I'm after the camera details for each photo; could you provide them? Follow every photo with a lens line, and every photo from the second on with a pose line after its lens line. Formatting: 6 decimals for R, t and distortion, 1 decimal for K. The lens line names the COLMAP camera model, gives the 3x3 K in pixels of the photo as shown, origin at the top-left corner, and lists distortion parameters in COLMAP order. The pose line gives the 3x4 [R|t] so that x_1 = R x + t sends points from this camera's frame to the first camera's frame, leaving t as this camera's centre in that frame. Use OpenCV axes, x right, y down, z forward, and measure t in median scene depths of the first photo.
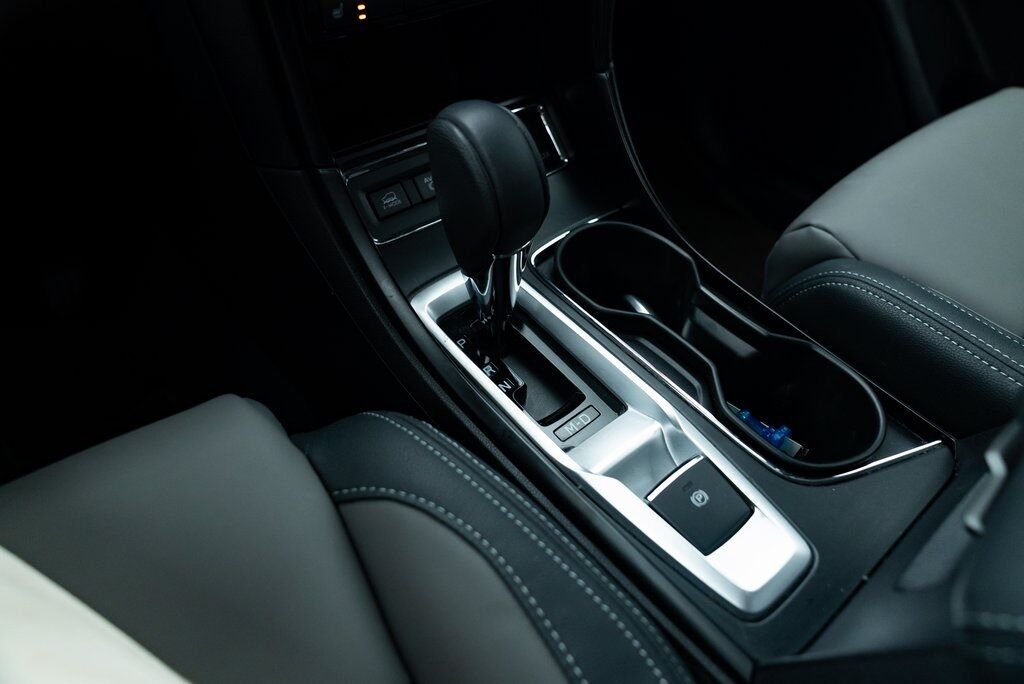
lens RADIAL K [[698.7, 0, 520.8], [0, 698.7, 342.0], [0, 0, 1]] dist [-0.031884, 0.021296]
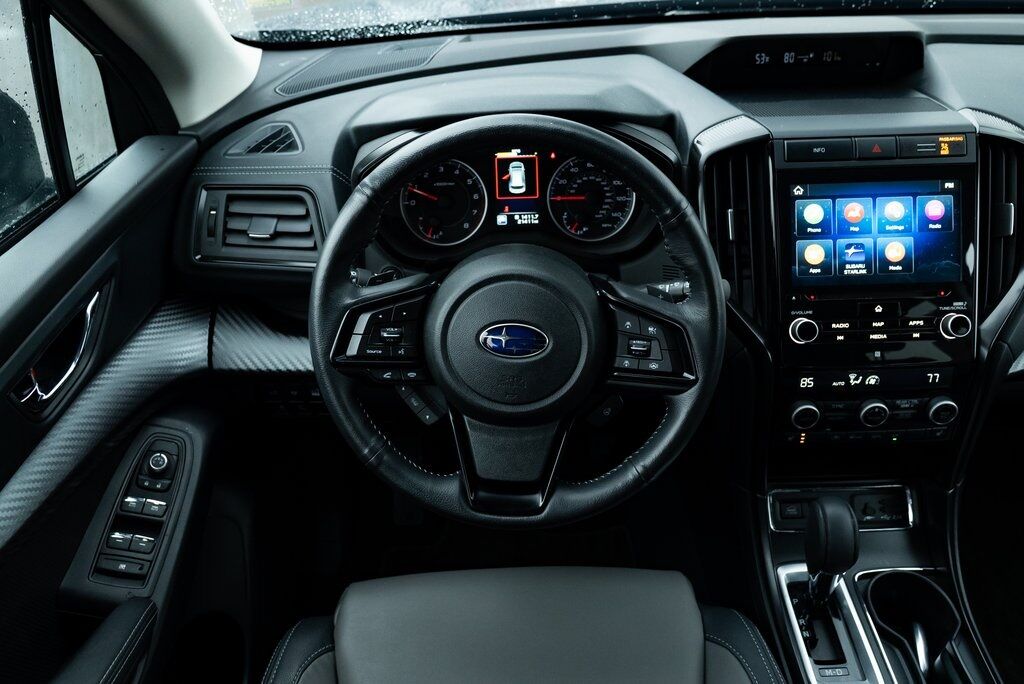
lens RADIAL K [[800.0, 0, 517.2], [0, 800.0, 343.7], [0, 0, 1]] dist [-0.026095, 0.039374]
pose [[0.777618, 0.309859, -0.547081, 0.299848], [-0.428581, 0.897881, -0.100635, -0.090178], [0.460031, 0.312724, 0.831008, -1.367848]]
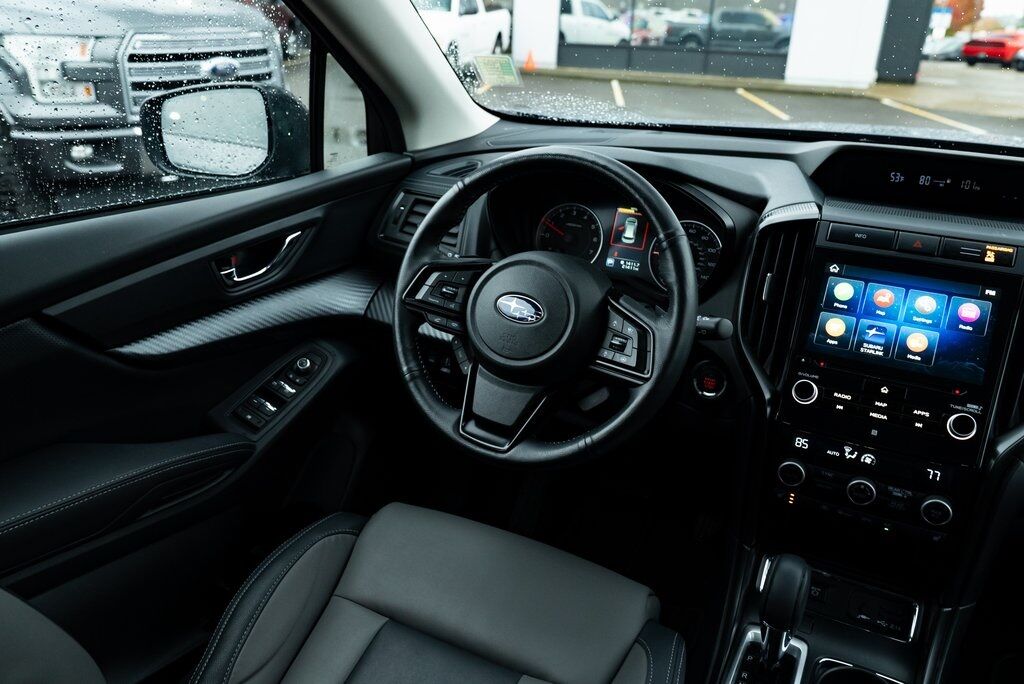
lens RADIAL K [[800.0, 0, 515.4], [0, 800.0, 344.0], [0, 0, 1]] dist [-0.026095, 0.039374]
pose [[0.389655, 0.352162, -0.850970, 1.244822], [-0.688881, 0.724708, -0.015525, -0.153059], [0.611238, 0.592266, 0.524984, -1.055422]]
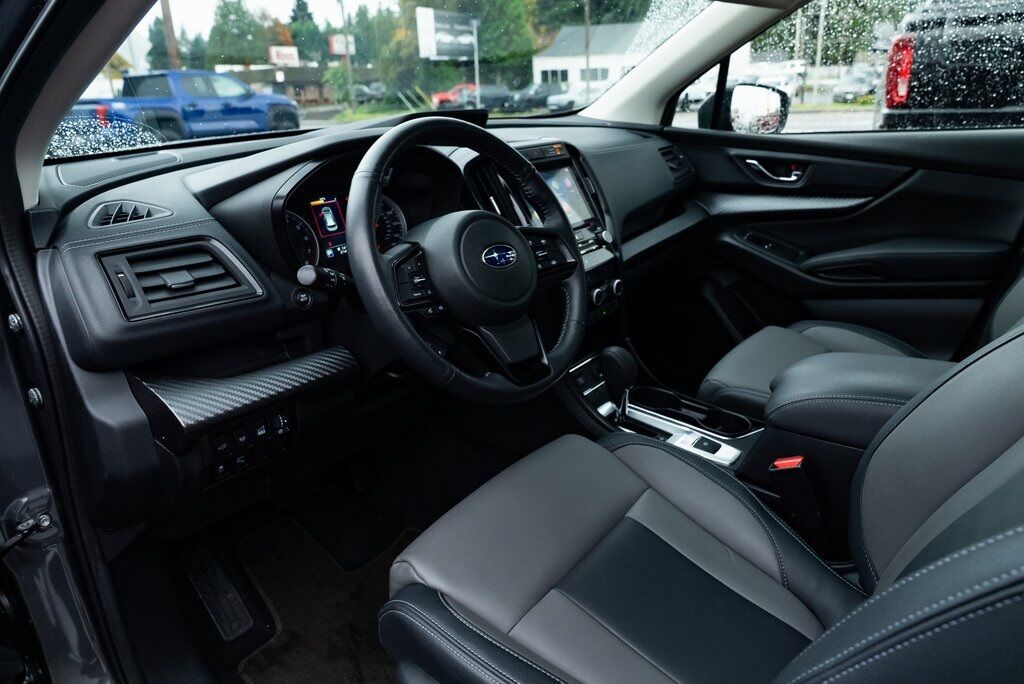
lens RADIAL K [[698.7, 0, 515.9], [0, 698.7, 335.4], [0, 0, 1]] dist [-0.031884, 0.021296]
pose [[0.970295, -0.122584, 0.208567, -1.062518], [0.204845, 0.874960, -0.438729, 0.879249], [-0.128706, 0.468421, 0.874081, -1.698638]]
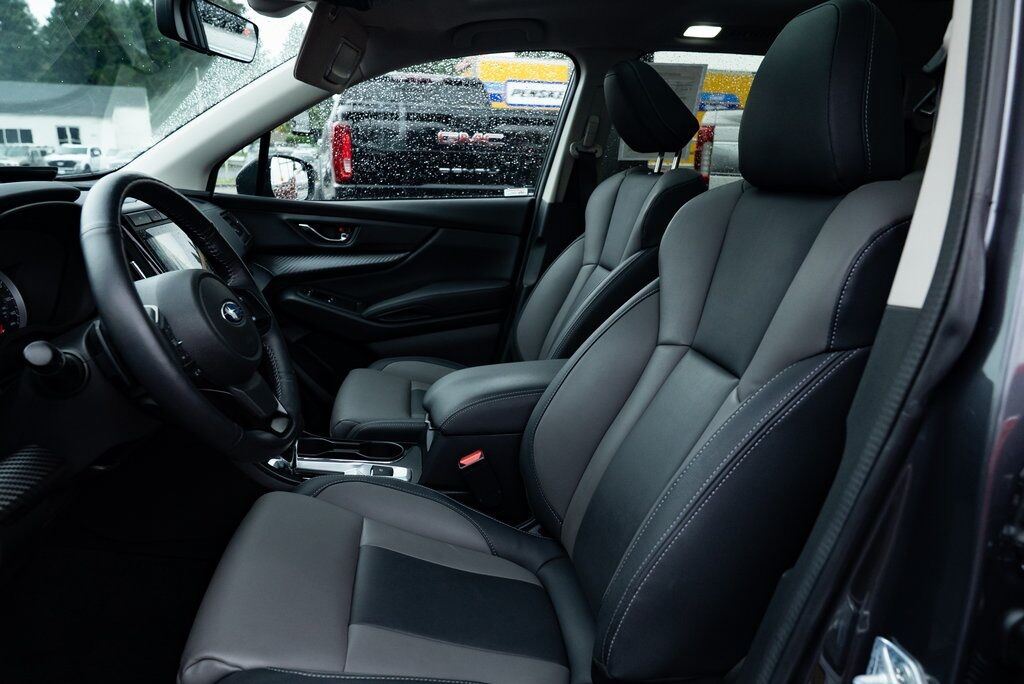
lens RADIAL K [[698.7, 0, 511.3], [0, 698.7, 331.4], [0, 0, 1]] dist [-0.031884, 0.021296]
pose [[0.525527, -0.199531, 0.827048, -1.933824], [0.607097, 0.768984, -0.200242, 0.683708], [-0.596032, 0.607332, 0.525256, -1.490070]]
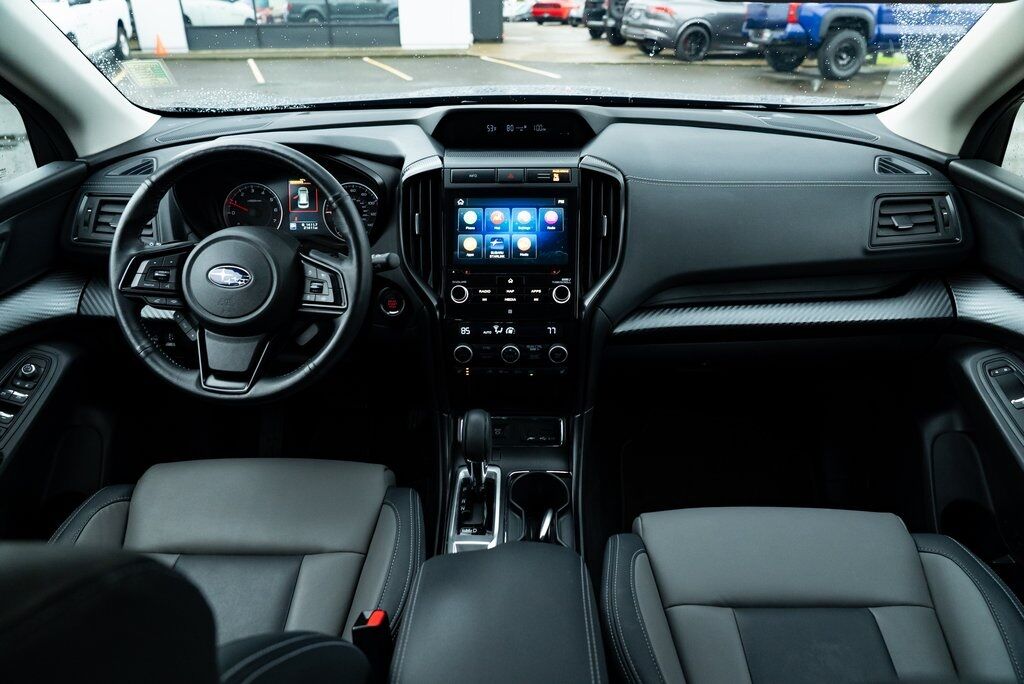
lens RADIAL K [[698.7, 0, 514.2], [0, 698.7, 343.9], [0, 0, 1]] dist [-0.031884, 0.021296]
pose [[0.758557, 0.276762, -0.589910, 1.511080], [-0.462172, 0.866703, -0.187678, -0.073758], [0.459335, 0.415004, 0.785355, -1.251653]]
